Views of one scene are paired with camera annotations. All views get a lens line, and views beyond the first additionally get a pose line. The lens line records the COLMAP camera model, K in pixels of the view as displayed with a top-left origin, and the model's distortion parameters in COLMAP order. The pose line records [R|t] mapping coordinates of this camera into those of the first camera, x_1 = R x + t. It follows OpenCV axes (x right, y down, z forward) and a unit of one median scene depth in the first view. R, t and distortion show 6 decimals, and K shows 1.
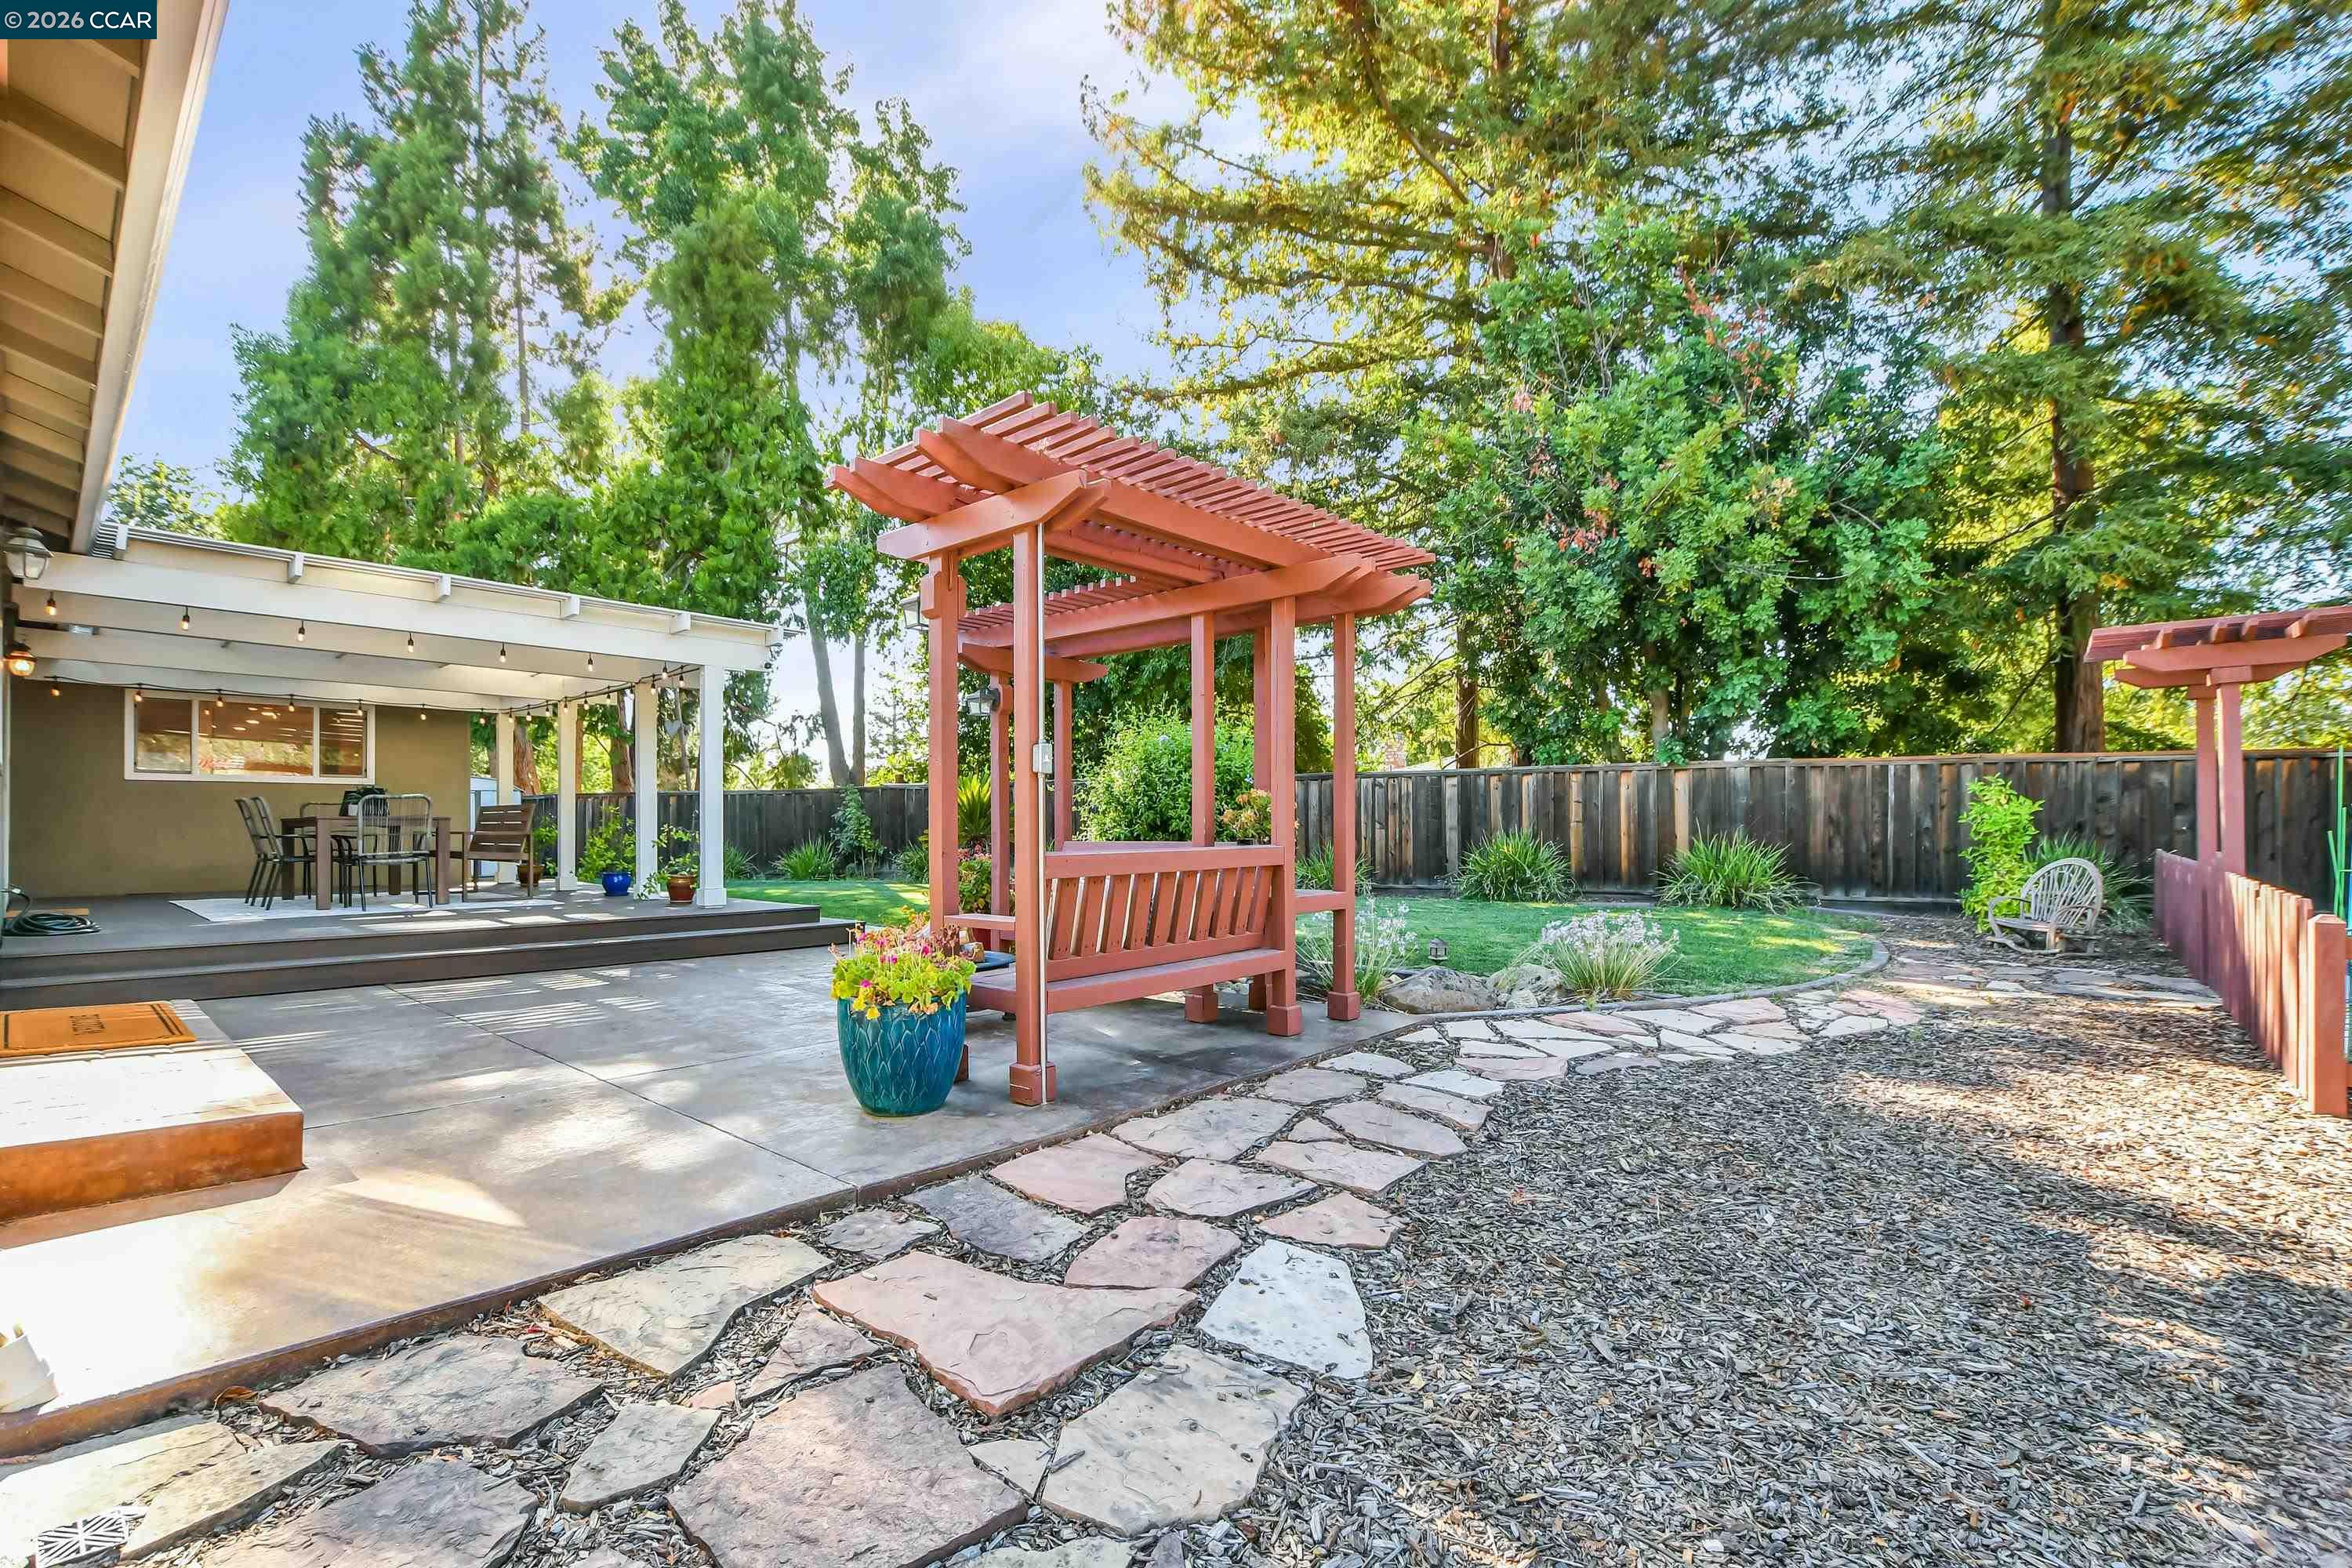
lens RADIAL K [[1061.5, 0, 1167.0], [0, 1061.5, 790.8], [0, 0, 1]] dist [-0.013109, -0.000082]
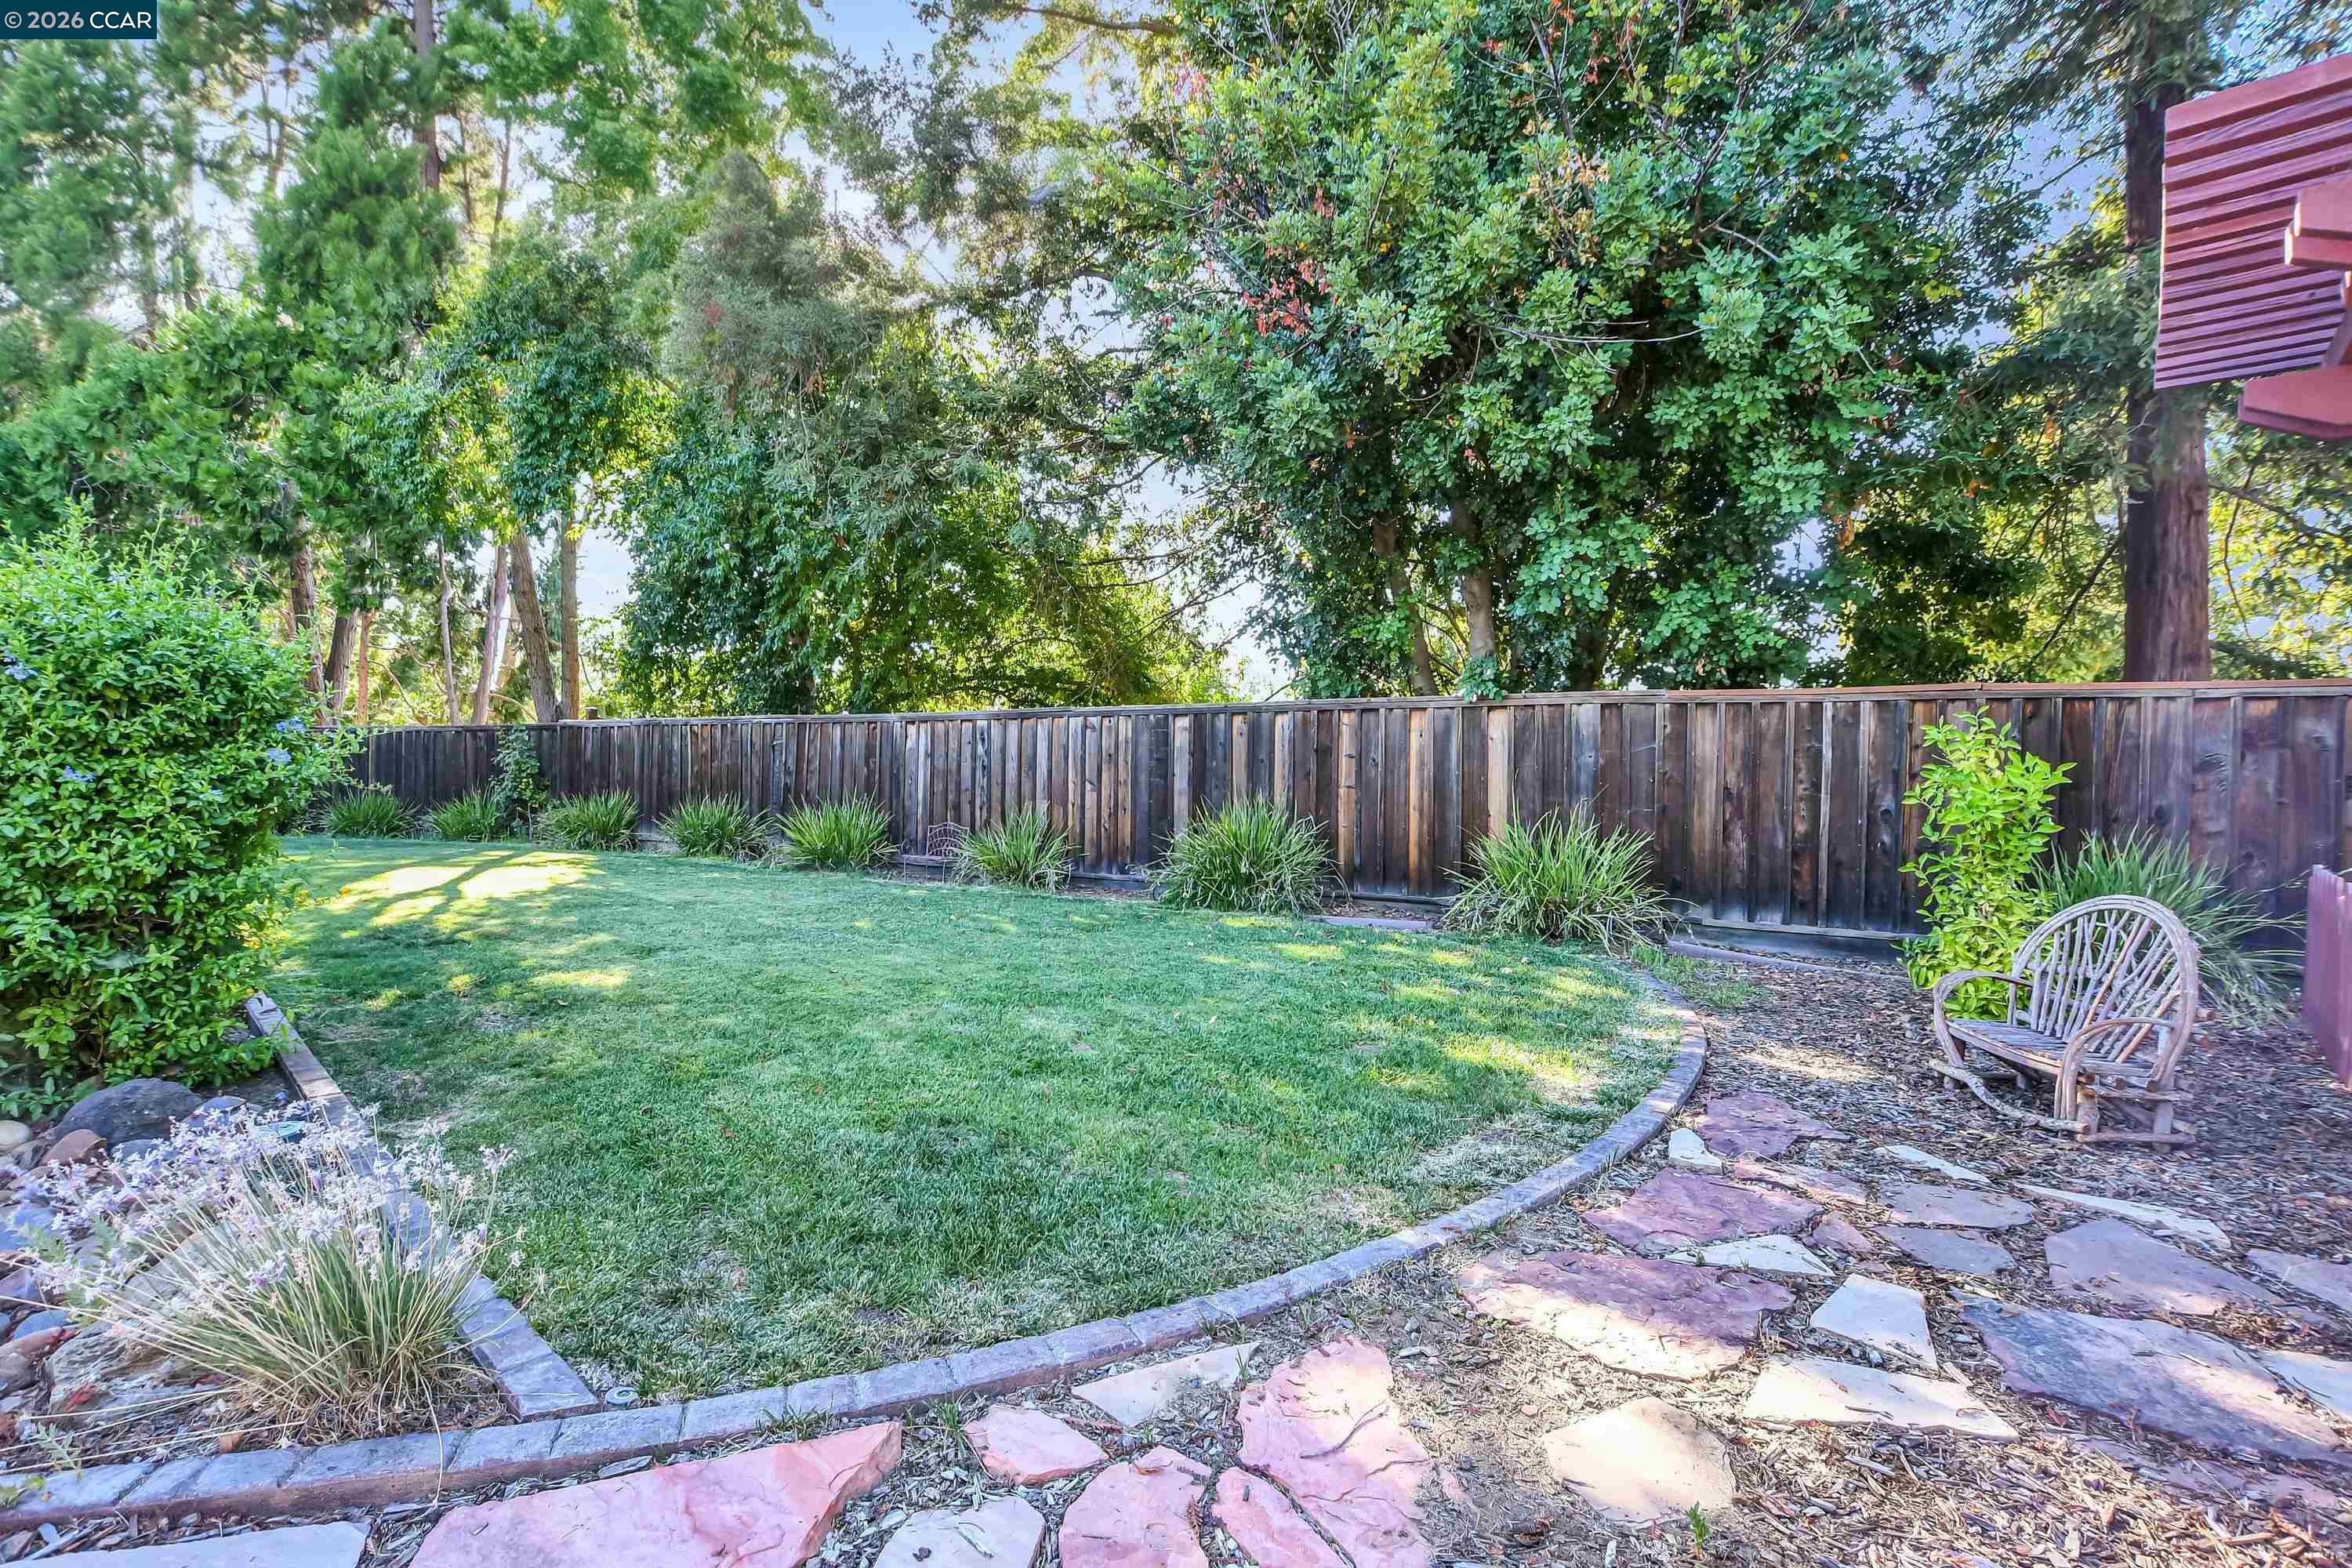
lens RADIAL K [[1057.1, 0, 1155.2], [0, 1057.1, 745.1], [0, 0, 1]] dist [-0.036178, 0.009791]
pose [[0.997461, 0.020373, -0.068233, 0.356207], [-0.020562, 0.999786, -0.002067, 0.008457], [0.068176, 0.003465, 0.997667, 0.399178]]
